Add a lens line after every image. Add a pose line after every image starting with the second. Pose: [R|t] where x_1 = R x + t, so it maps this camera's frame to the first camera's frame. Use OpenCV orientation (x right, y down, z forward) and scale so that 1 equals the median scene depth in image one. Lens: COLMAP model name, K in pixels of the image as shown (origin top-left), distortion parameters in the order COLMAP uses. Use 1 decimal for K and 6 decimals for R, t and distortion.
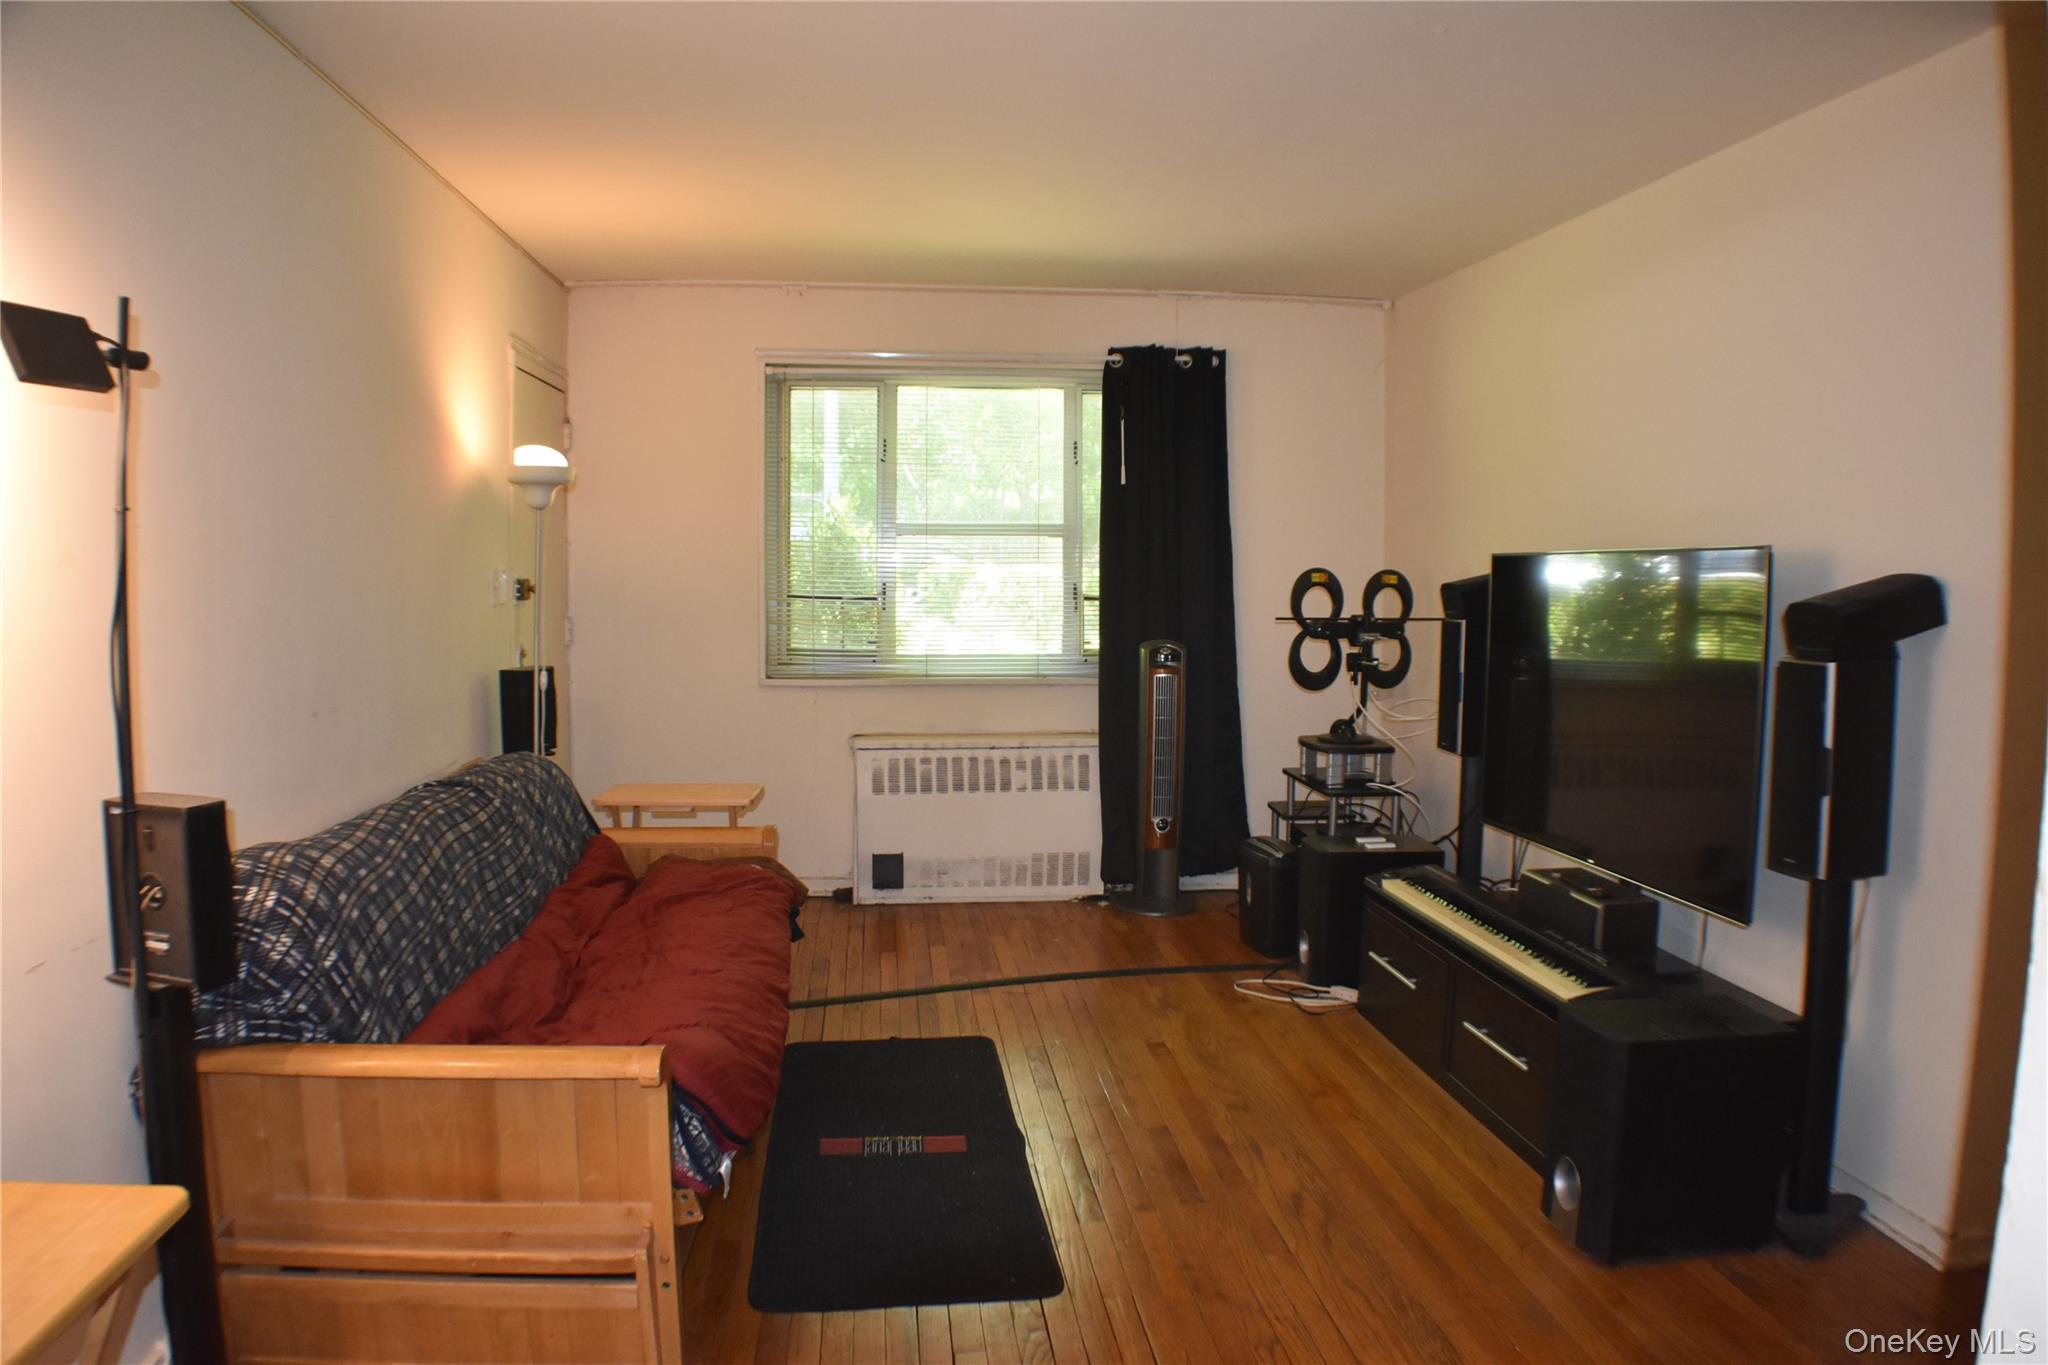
lens RADIAL K [[1474.0, 0, 1037.3], [0, 1474.0, 686.7], [0, 0, 1]] dist [-0.189889, 0.044540]
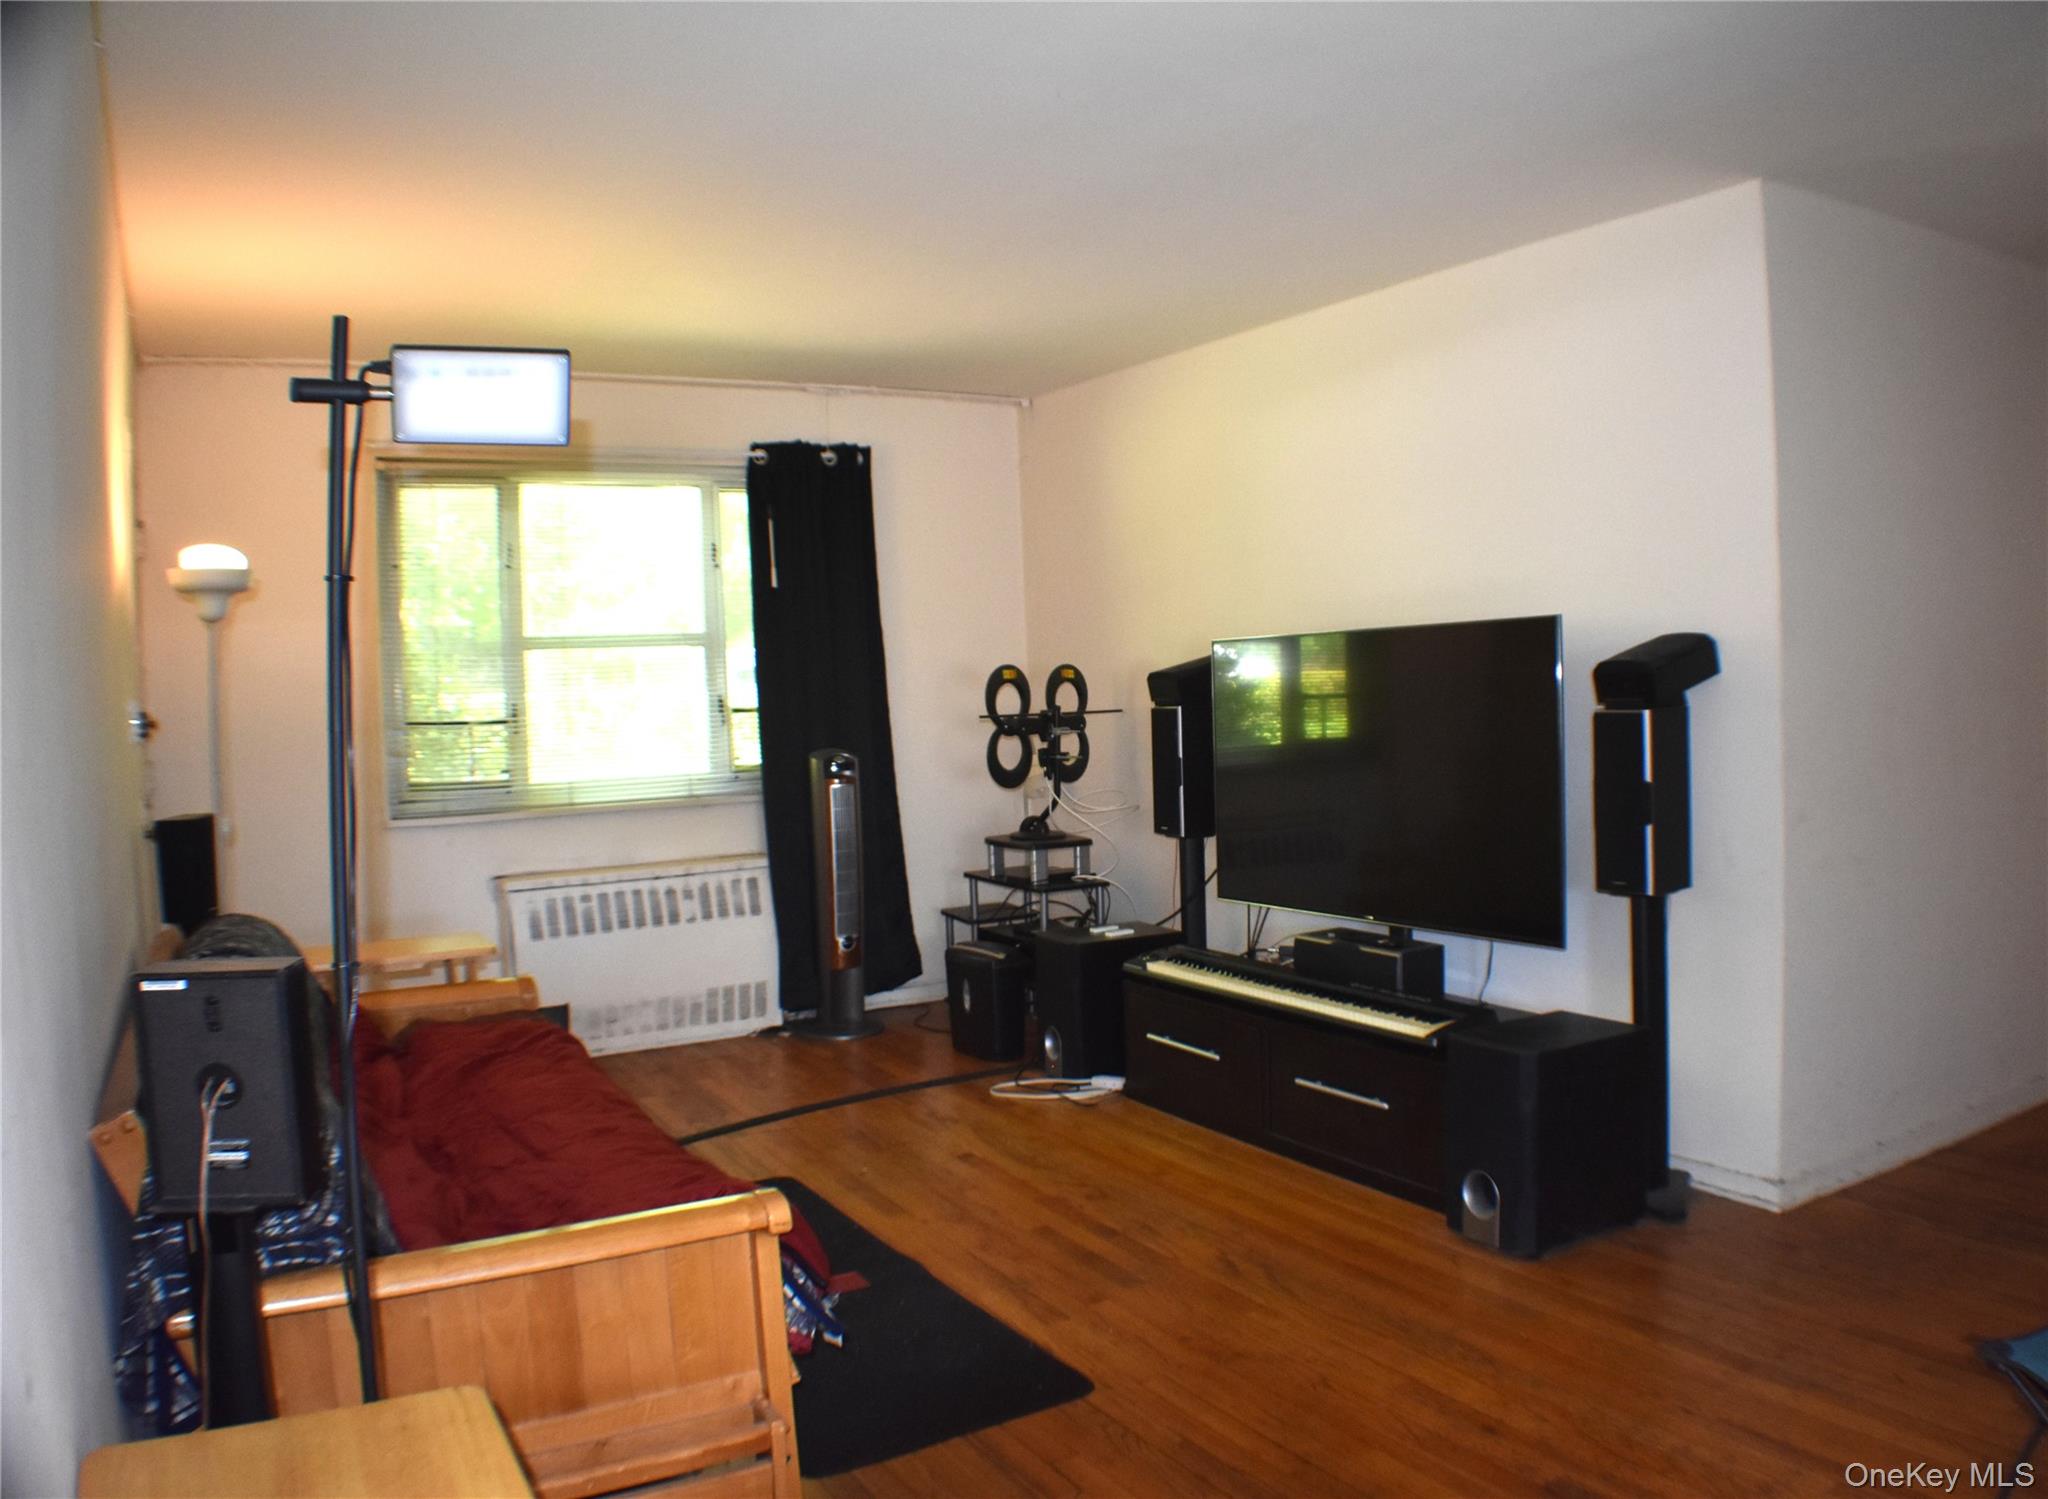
lens RADIAL K [[1555.9, 0, 1136.7], [0, 1555.9, 754.1], [0, 0, 1]] dist [-0.178357, 0.011869]
pose [[0.893743, -0.057750, 0.444847, -0.209375], [0.074726, 0.996989, -0.020703, 0.007946], [-0.442312, 0.051745, 0.895367, 0.020104]]
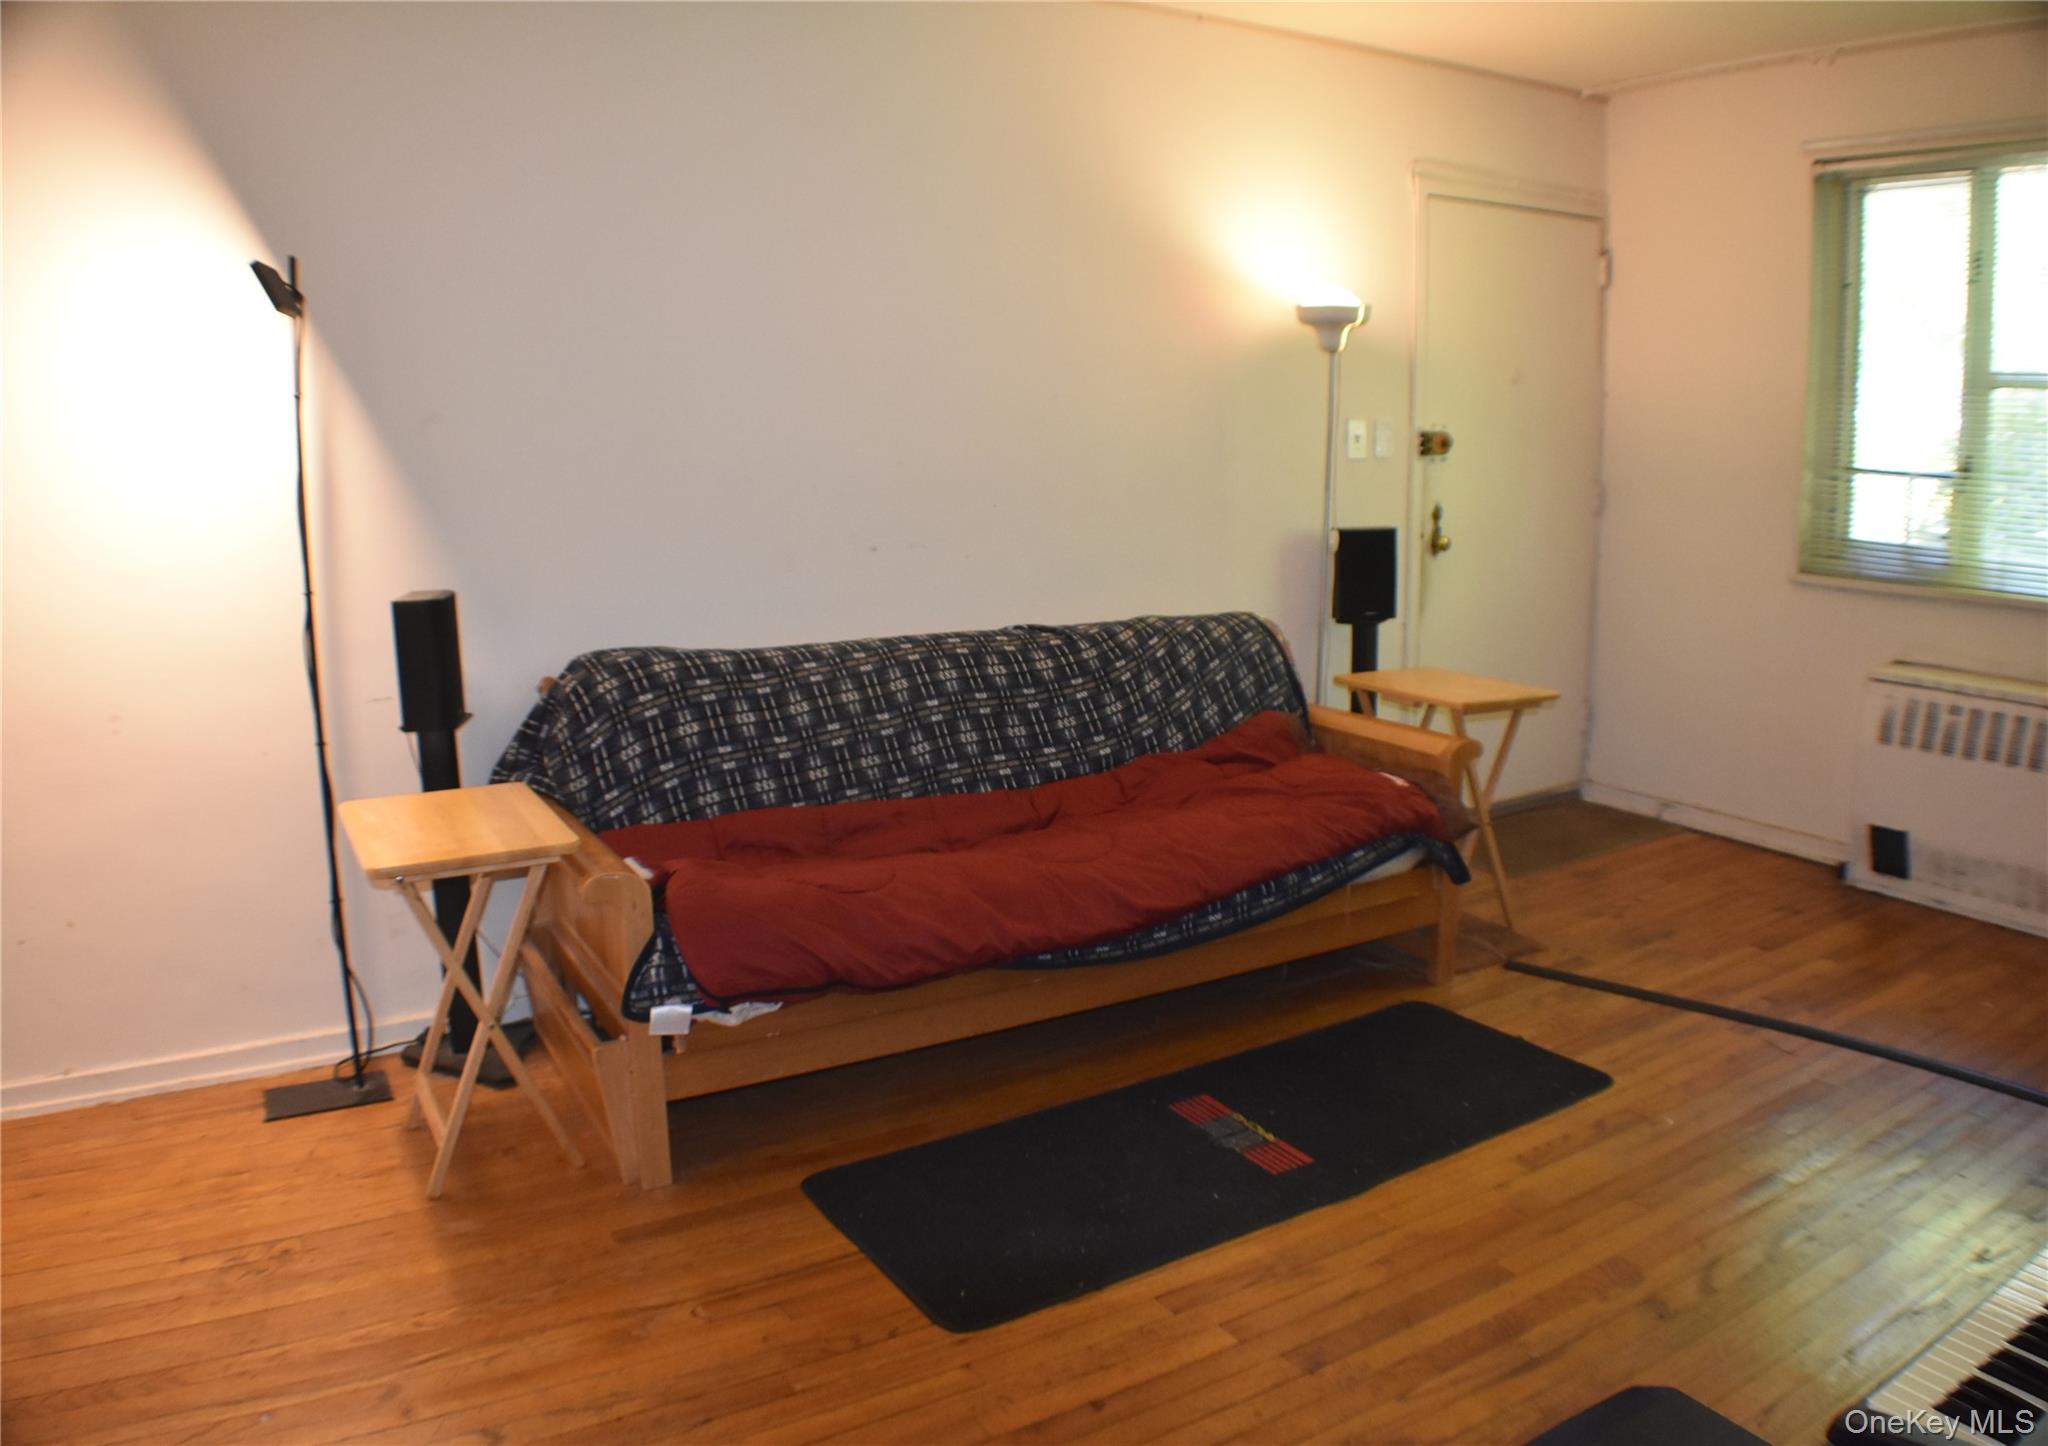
lens RADIAL K [[1480.0, 0, 1032.4], [0, 1480.0, 725.3], [0, 0, 1]] dist [-0.190952, 0.045871]
pose [[0.419841, 0.170379, -0.891462, 0.369702], [-0.061440, 0.985304, 0.159378, -0.022332], [0.905516, -0.012142, 0.424139, 0.372690]]
